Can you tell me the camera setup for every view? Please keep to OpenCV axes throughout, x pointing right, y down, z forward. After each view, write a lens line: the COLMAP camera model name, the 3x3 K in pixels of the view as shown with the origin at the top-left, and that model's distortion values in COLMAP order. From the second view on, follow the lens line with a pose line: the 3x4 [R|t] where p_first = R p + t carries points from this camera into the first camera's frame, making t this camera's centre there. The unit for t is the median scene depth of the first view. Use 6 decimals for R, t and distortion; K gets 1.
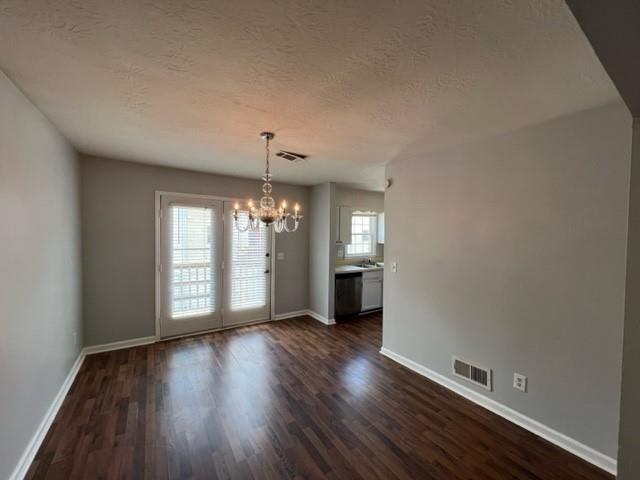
lens RADIAL K [[256.2, 0, 321.0], [0, 256.2, 240.8], [0, 0, 1]] dist [0.000640, 0.000281]
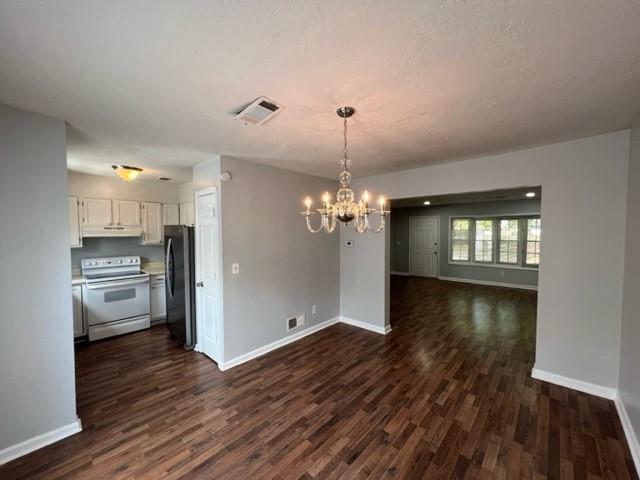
lens RADIAL K [[256.2, 0, 321.0], [0, 256.2, 240.8], [0, 0, 1]] dist [0.000640, 0.000281]
pose [[-0.235646, -0.044849, 0.970804, -0.870824], [0.032657, 0.998005, 0.054032, -0.048268], [-0.971290, 0.044436, -0.233711, 1.131388]]
